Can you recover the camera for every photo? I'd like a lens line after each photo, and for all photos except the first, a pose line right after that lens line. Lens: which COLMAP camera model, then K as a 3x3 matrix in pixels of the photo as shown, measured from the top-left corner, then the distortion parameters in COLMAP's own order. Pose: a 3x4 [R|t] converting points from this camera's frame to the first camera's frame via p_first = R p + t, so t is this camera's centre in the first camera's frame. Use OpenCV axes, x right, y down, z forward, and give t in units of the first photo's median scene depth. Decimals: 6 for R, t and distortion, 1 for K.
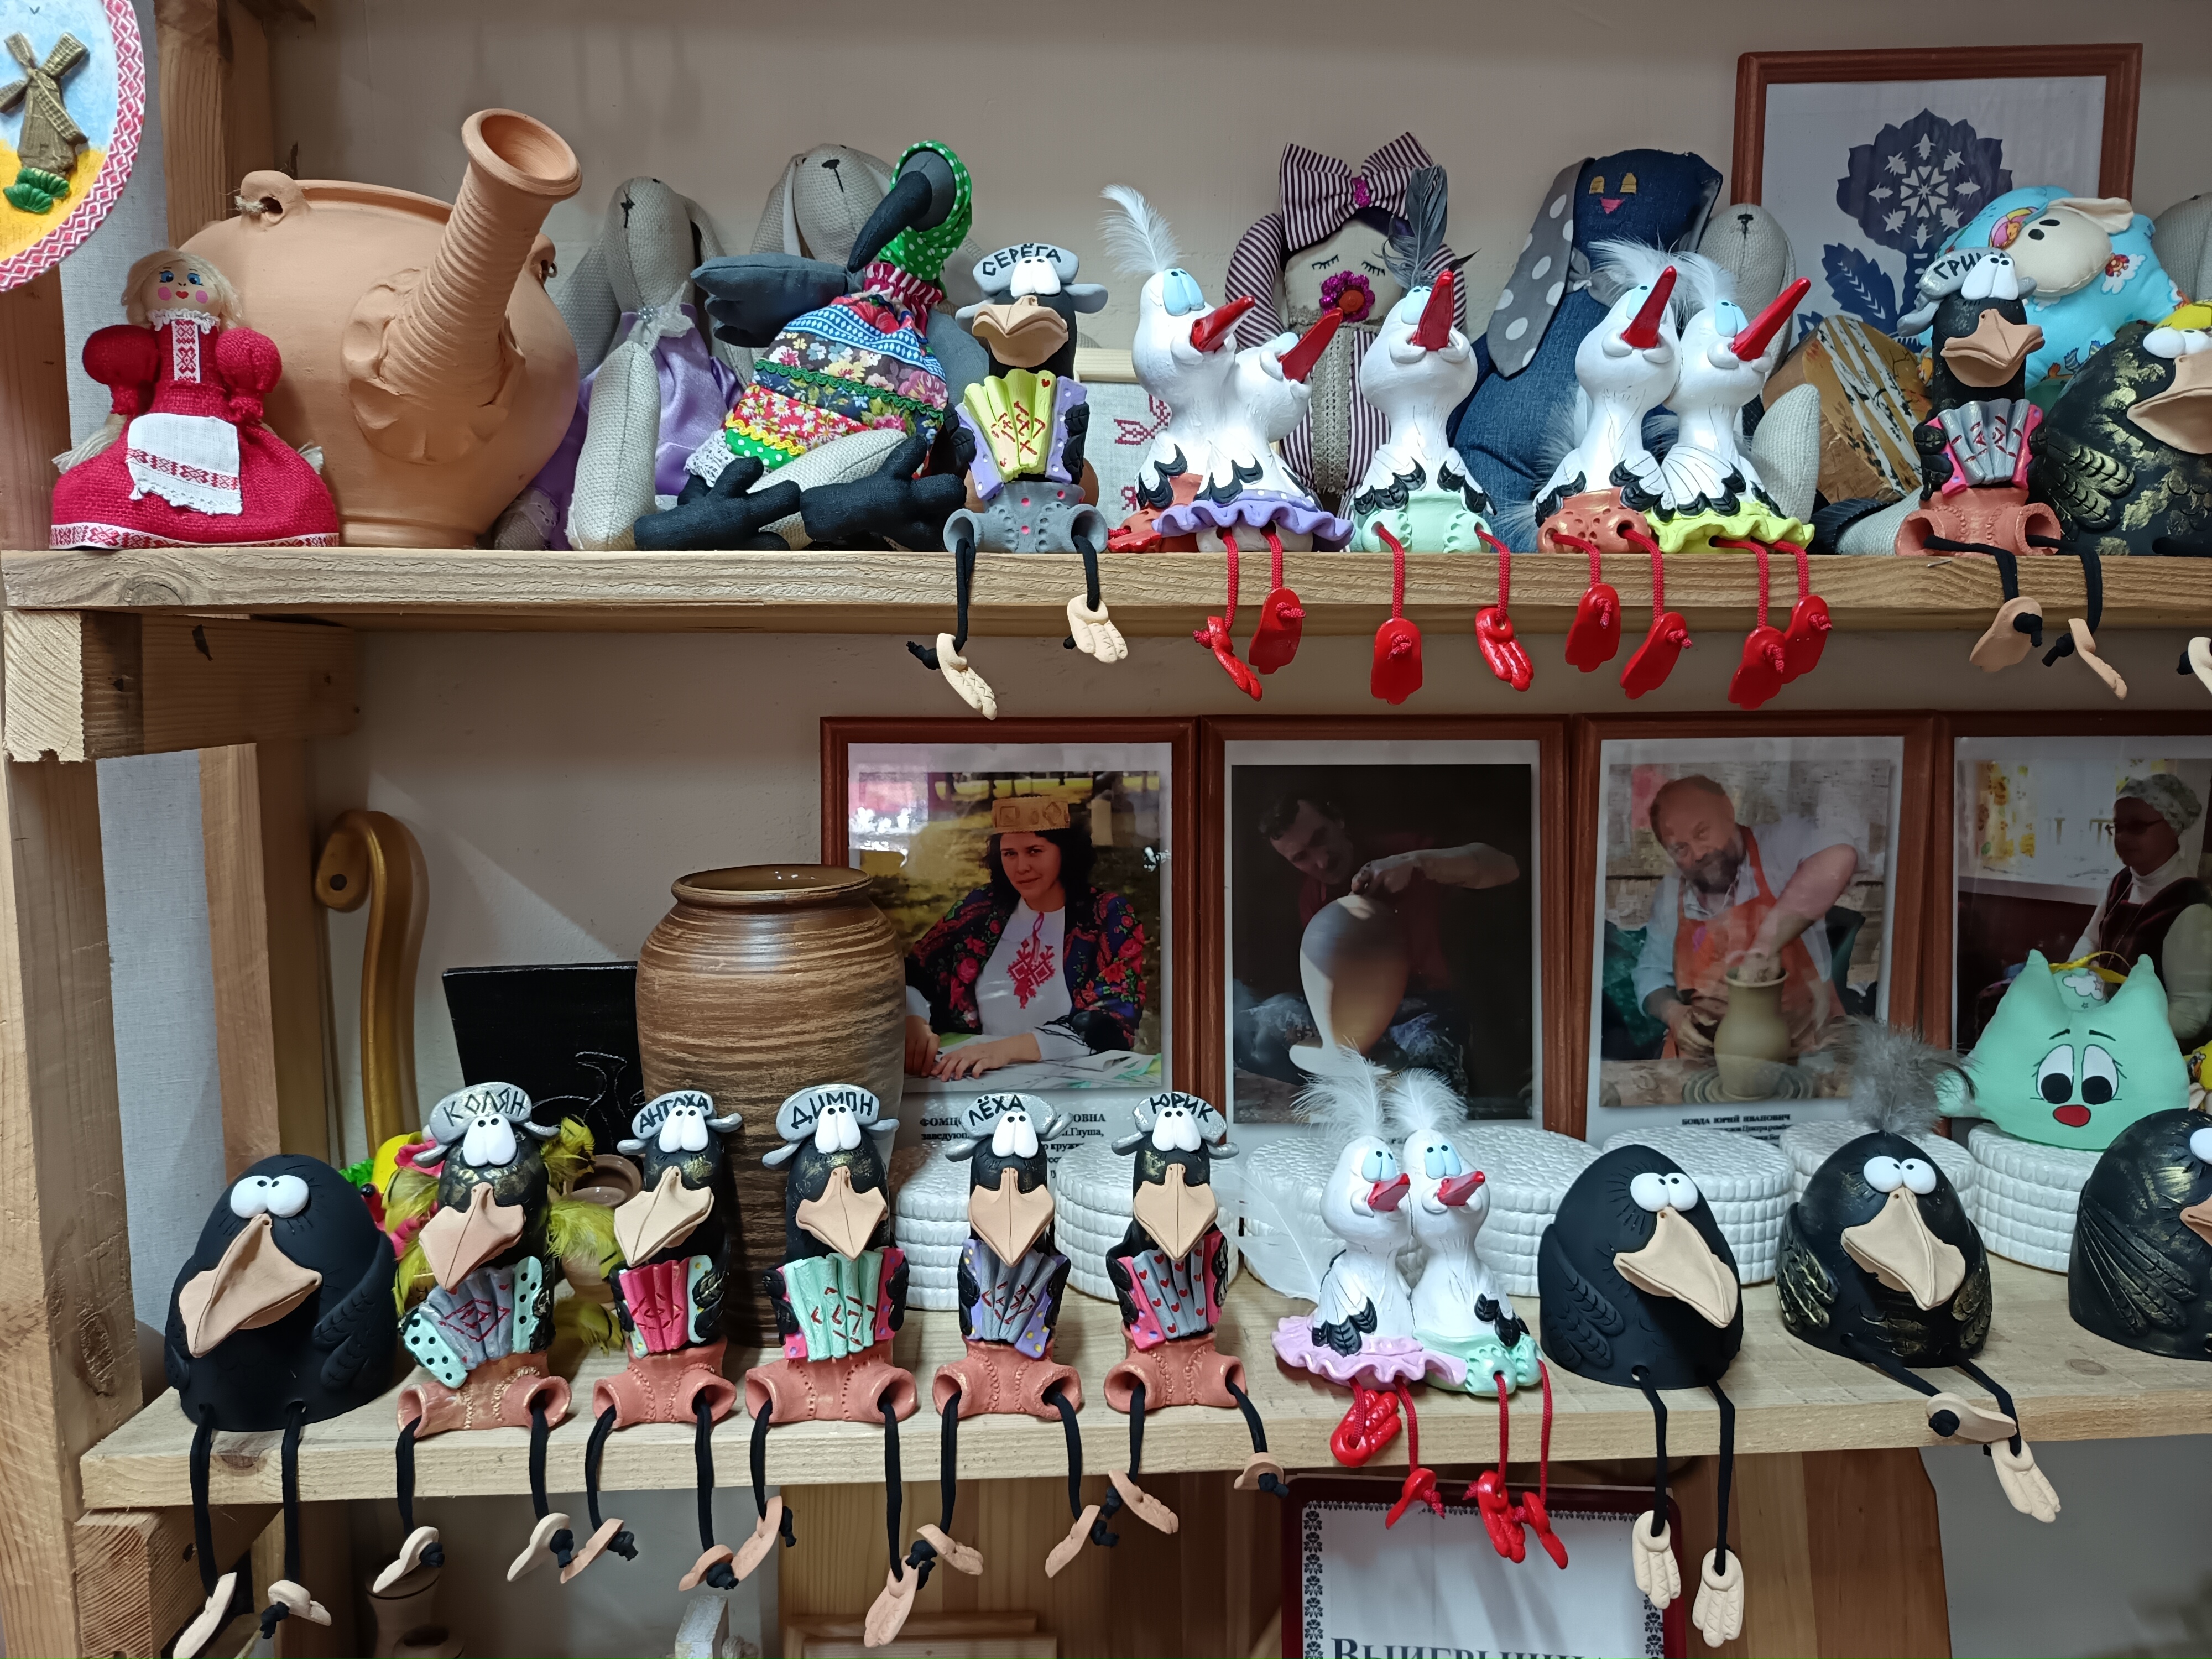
lens RADIAL K [[1560.3, 0, 1119.9], [0, 1560.3, 839.3], [0, 0, 1]] dist [0.038596, -0.033493]
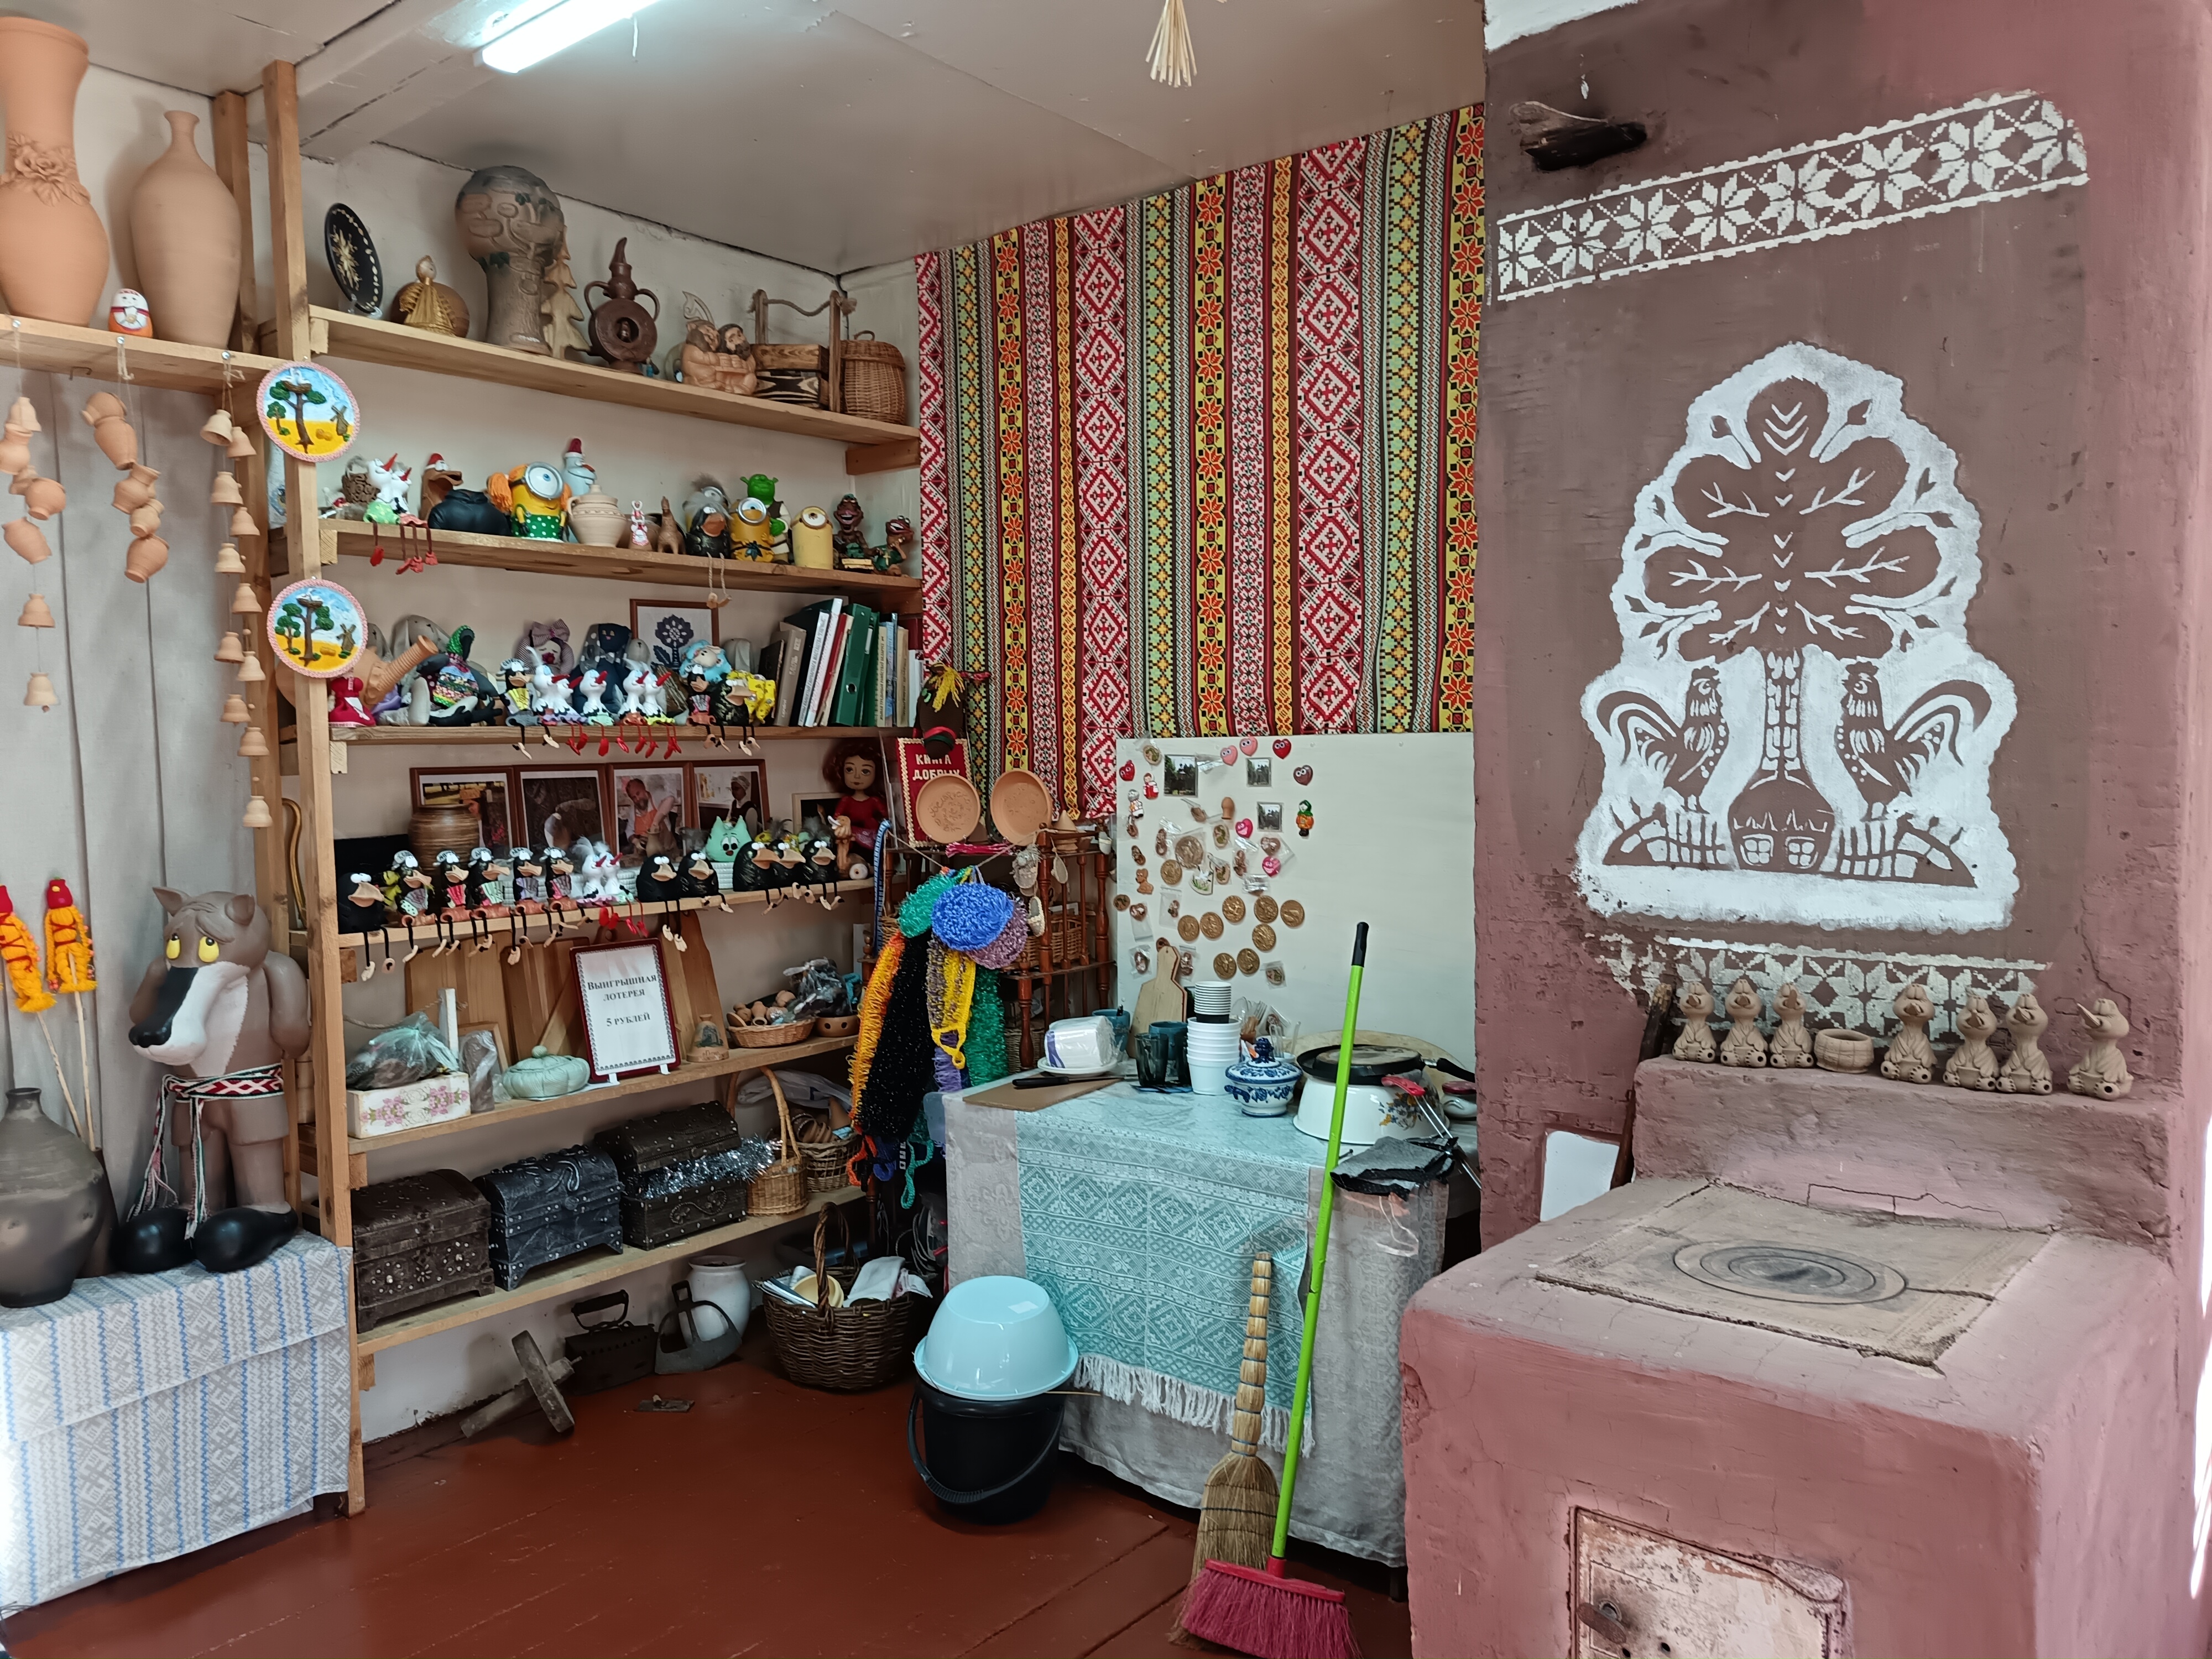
lens RADIAL K [[1560.3, 0, 1090.0], [0, 1560.3, 834.7], [0, 0, 1]] dist [0.038596, -0.033493]
pose [[0.701716, -0.056483, 0.710214, -1.651411], [0.108204, 0.993738, -0.027878, 0.337296], [-0.704192, 0.096410, 0.703434, -2.571309]]
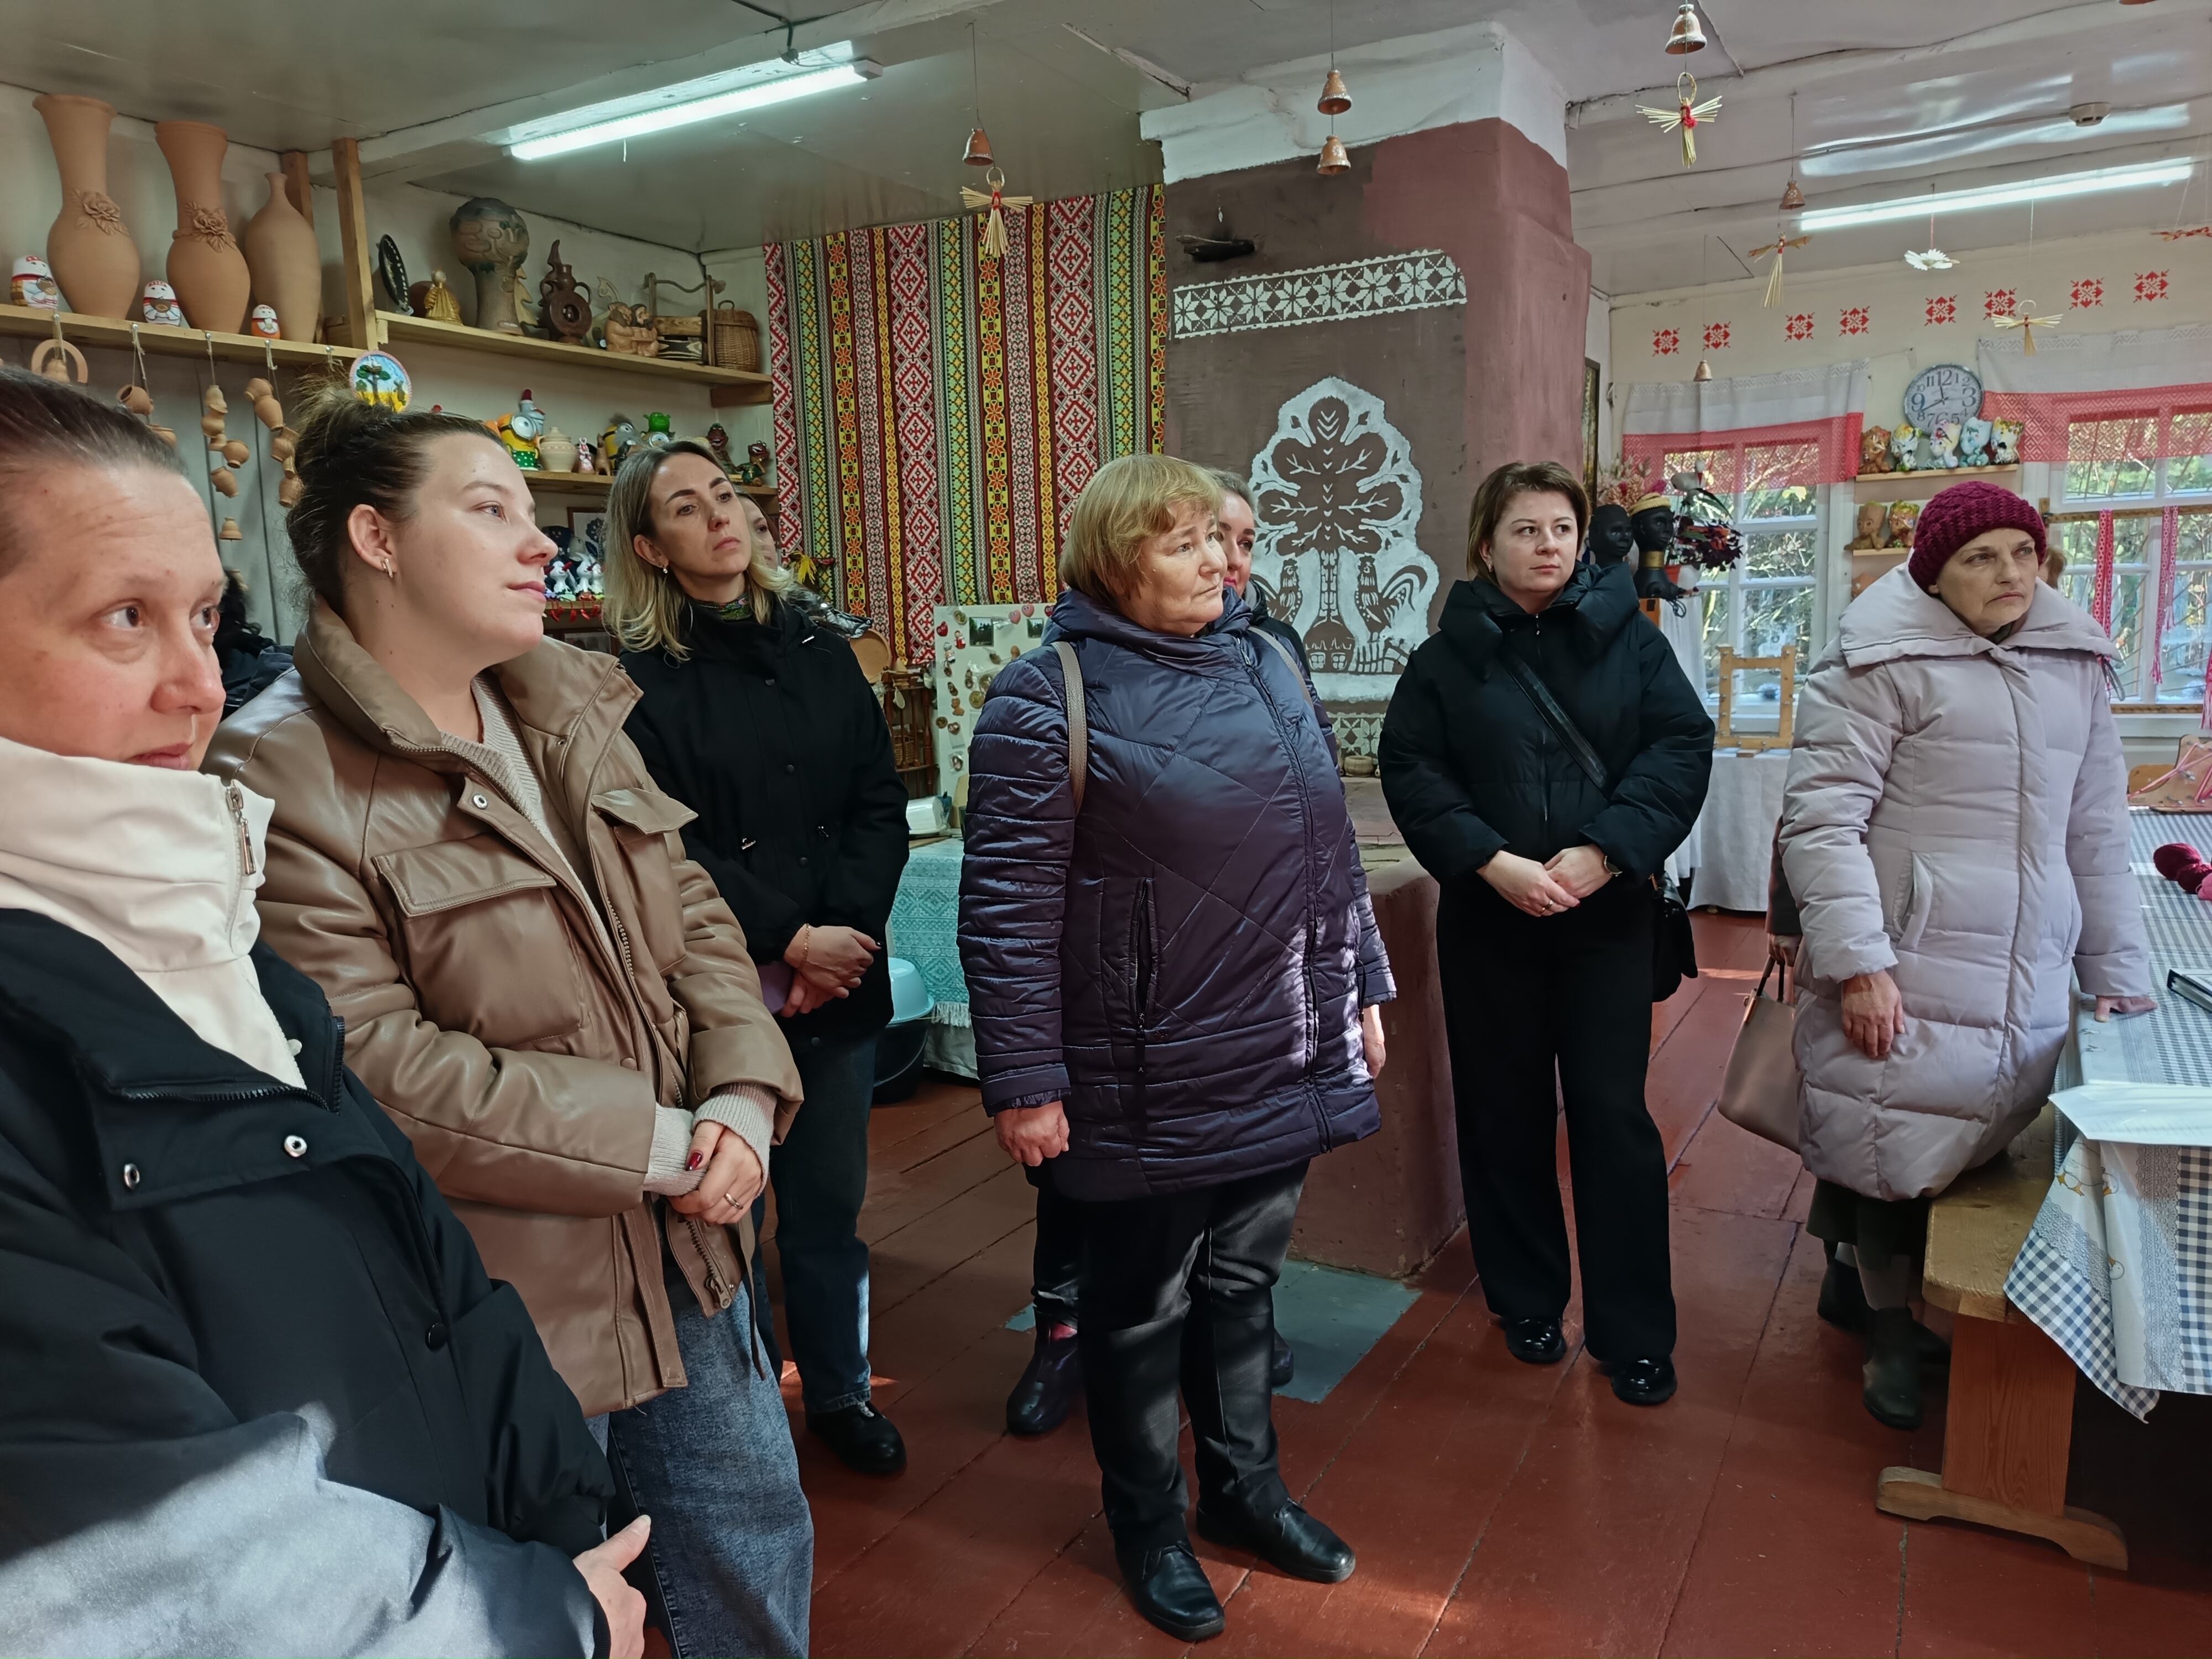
lens RADIAL K [[1560.3, 0, 1109.3], [0, 1560.3, 829.0], [0, 0, 1]] dist [0.038596, -0.033493]
pose [[0.566363, -0.136447, 0.812782, -3.091239], [0.137414, 0.988029, 0.070114, 0.476327], [-0.812620, 0.071977, 0.578333, -3.563017]]
